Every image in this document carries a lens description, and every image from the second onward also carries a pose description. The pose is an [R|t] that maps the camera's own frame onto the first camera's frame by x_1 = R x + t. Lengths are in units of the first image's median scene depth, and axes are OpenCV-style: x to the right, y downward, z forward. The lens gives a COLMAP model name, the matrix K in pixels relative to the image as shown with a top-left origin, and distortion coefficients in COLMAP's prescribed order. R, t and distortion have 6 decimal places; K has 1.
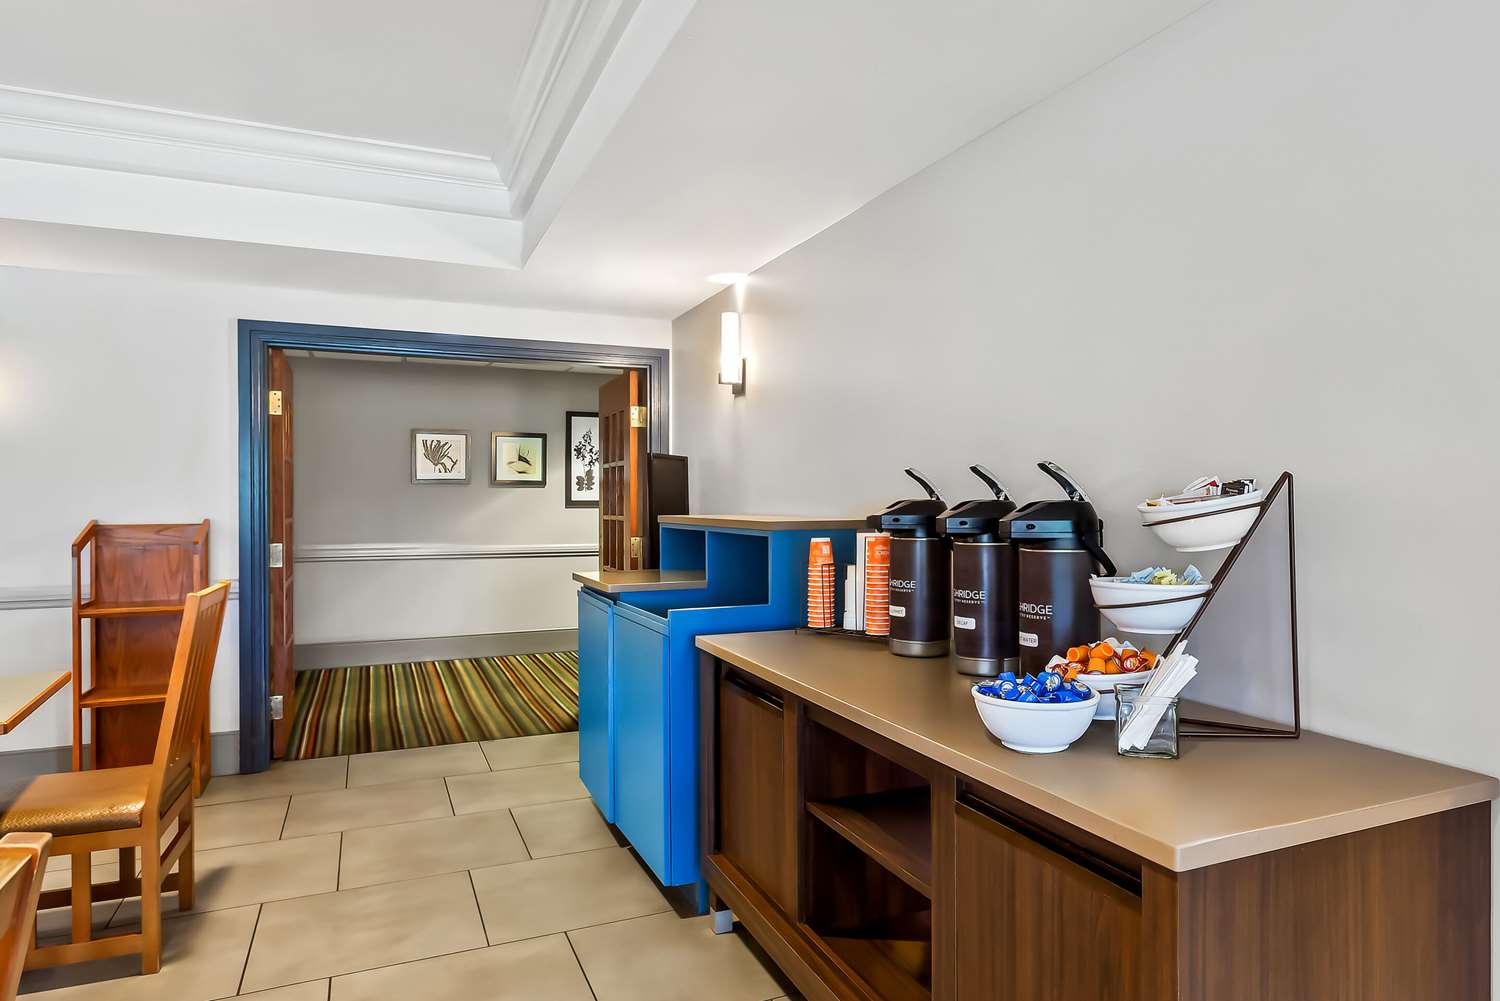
lens RADIAL K [[982.3, 0, 751.4], [0, 982.3, 496.2], [0, 0, 1]] dist [-0.006490, -0.000489]
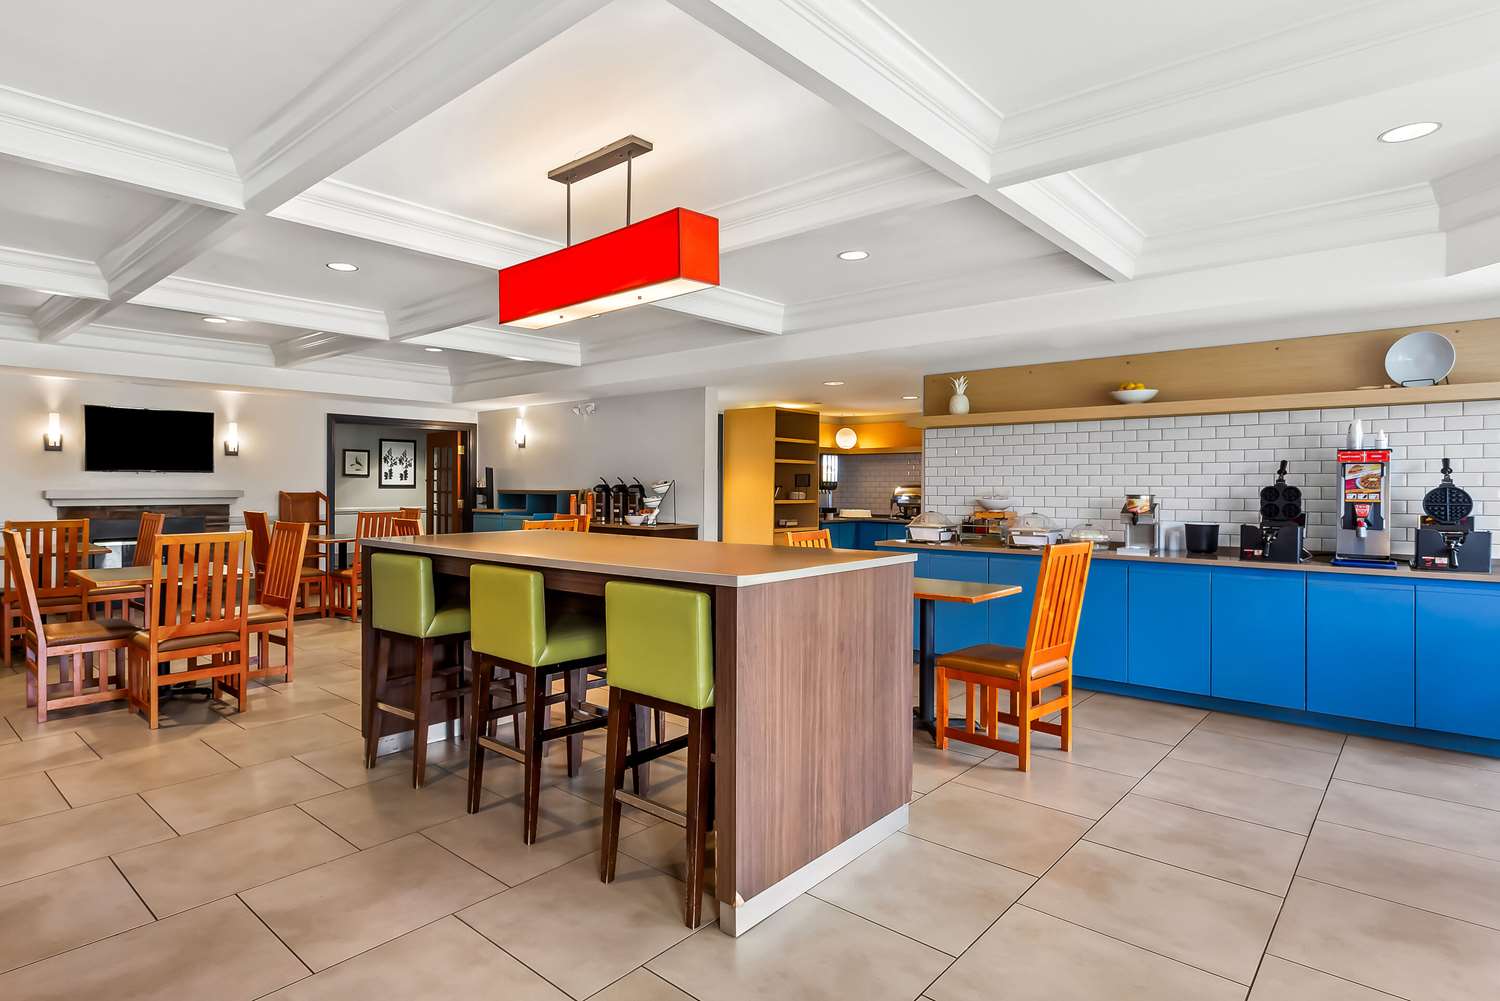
lens RADIAL K [[792.9, 0, 751.7], [0, 792.9, 497.6], [0, 0, 1]] dist [-0.002042, -0.000265]
pose [[0.883788, 0.003483, 0.467874, -0.758936], [-0.010075, 0.999882, 0.011587, 0.013340], [-0.467779, -0.014954, 0.883719, -2.043813]]
